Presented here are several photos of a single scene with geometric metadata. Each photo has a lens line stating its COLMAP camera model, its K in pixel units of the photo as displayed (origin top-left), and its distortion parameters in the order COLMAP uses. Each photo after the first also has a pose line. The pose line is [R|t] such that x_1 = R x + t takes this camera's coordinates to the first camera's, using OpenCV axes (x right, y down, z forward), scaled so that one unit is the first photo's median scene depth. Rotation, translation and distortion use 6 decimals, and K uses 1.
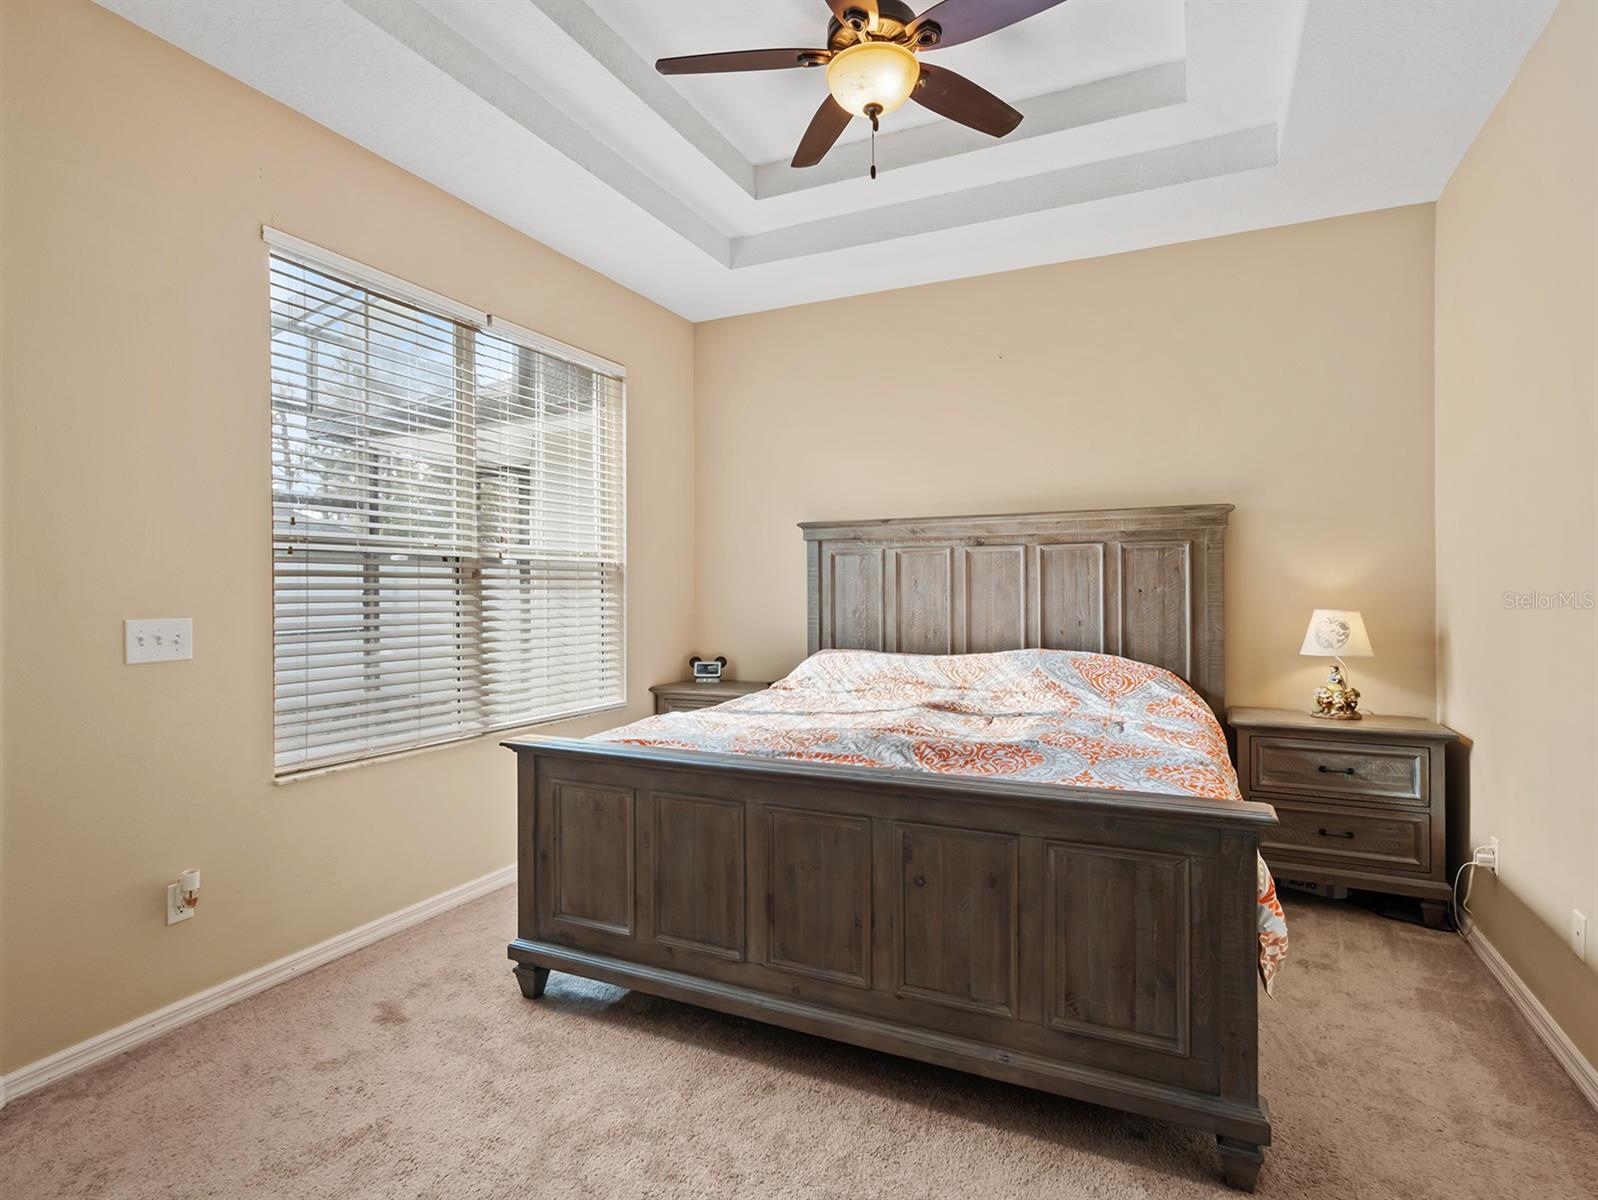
lens RADIAL K [[819.6, 0, 791.0], [0, 819.6, 593.2], [0, 0, 1]] dist [-0.003692, 0.000991]
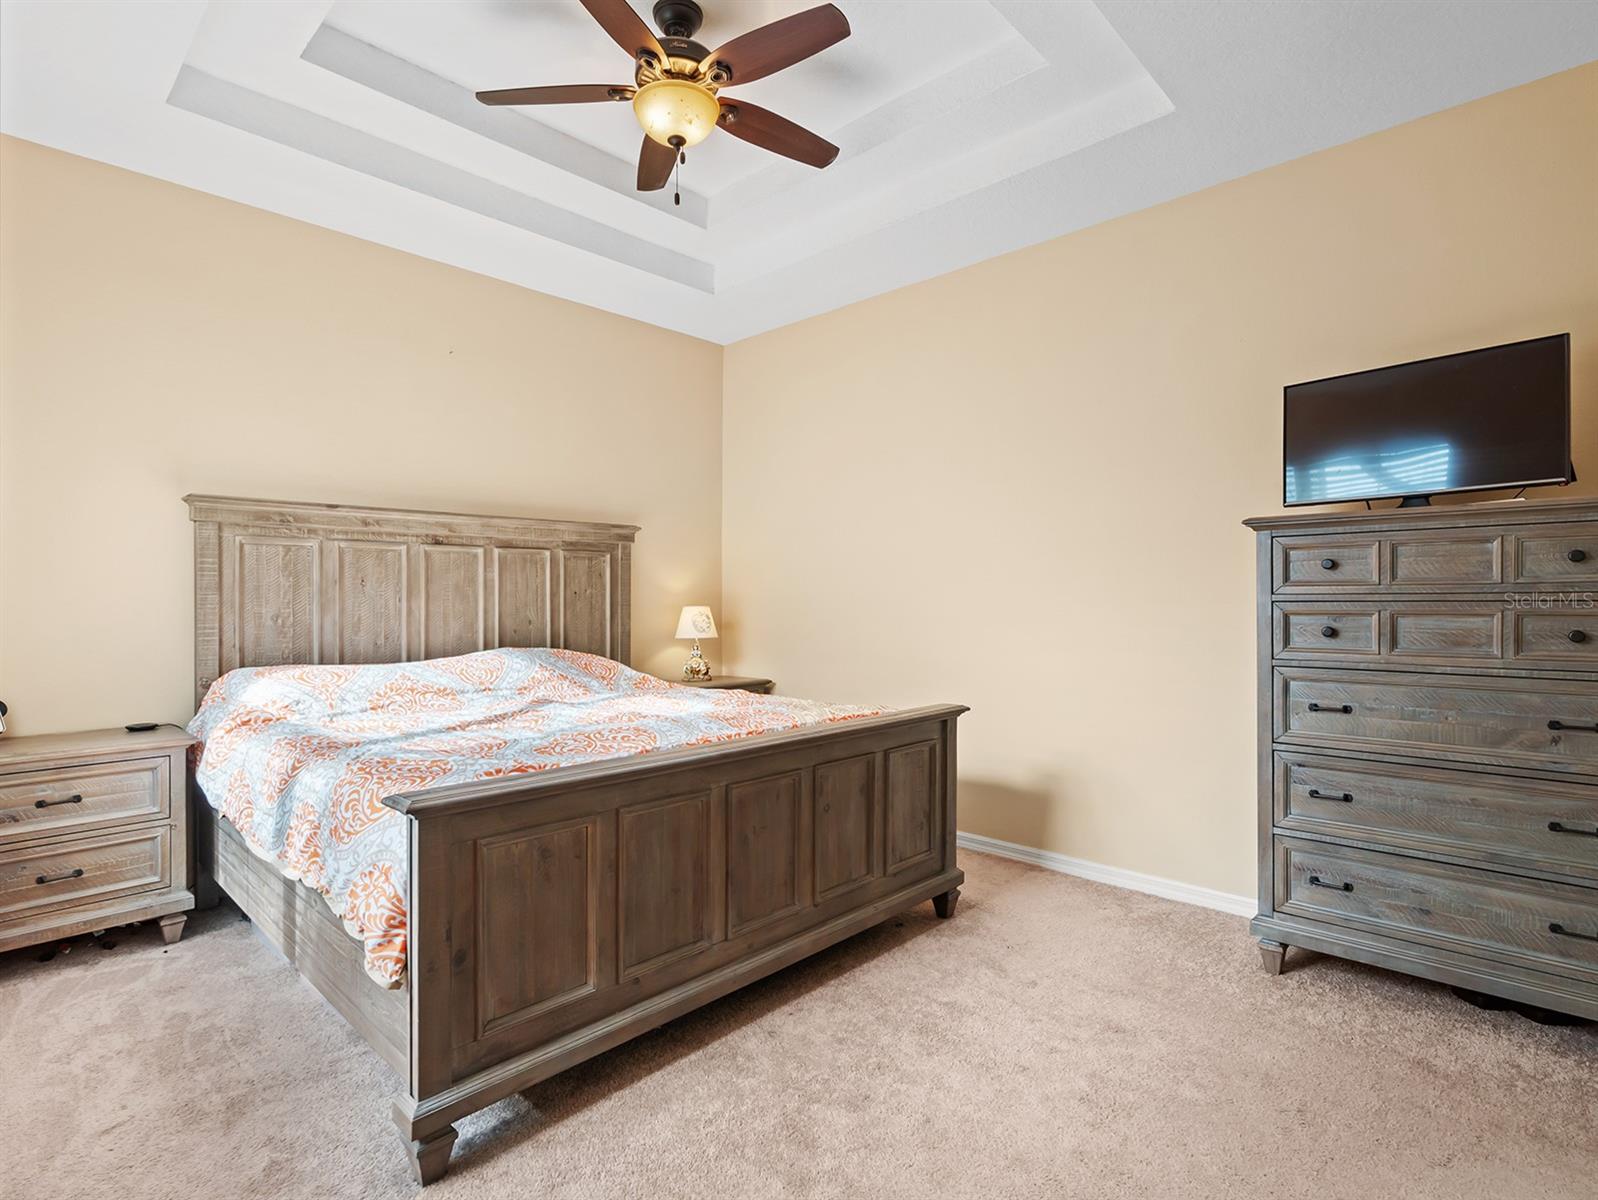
lens RADIAL K [[819.6, 0, 791.0], [0, 819.6, 593.2], [0, 0, 1]] dist [-0.003692, 0.000991]
pose [[0.318042, 0.010896, 0.948014, -0.585489], [0.006396, 0.999887, -0.013638, 0.015419], [-0.948055, 0.010401, 0.317937, 0.340568]]
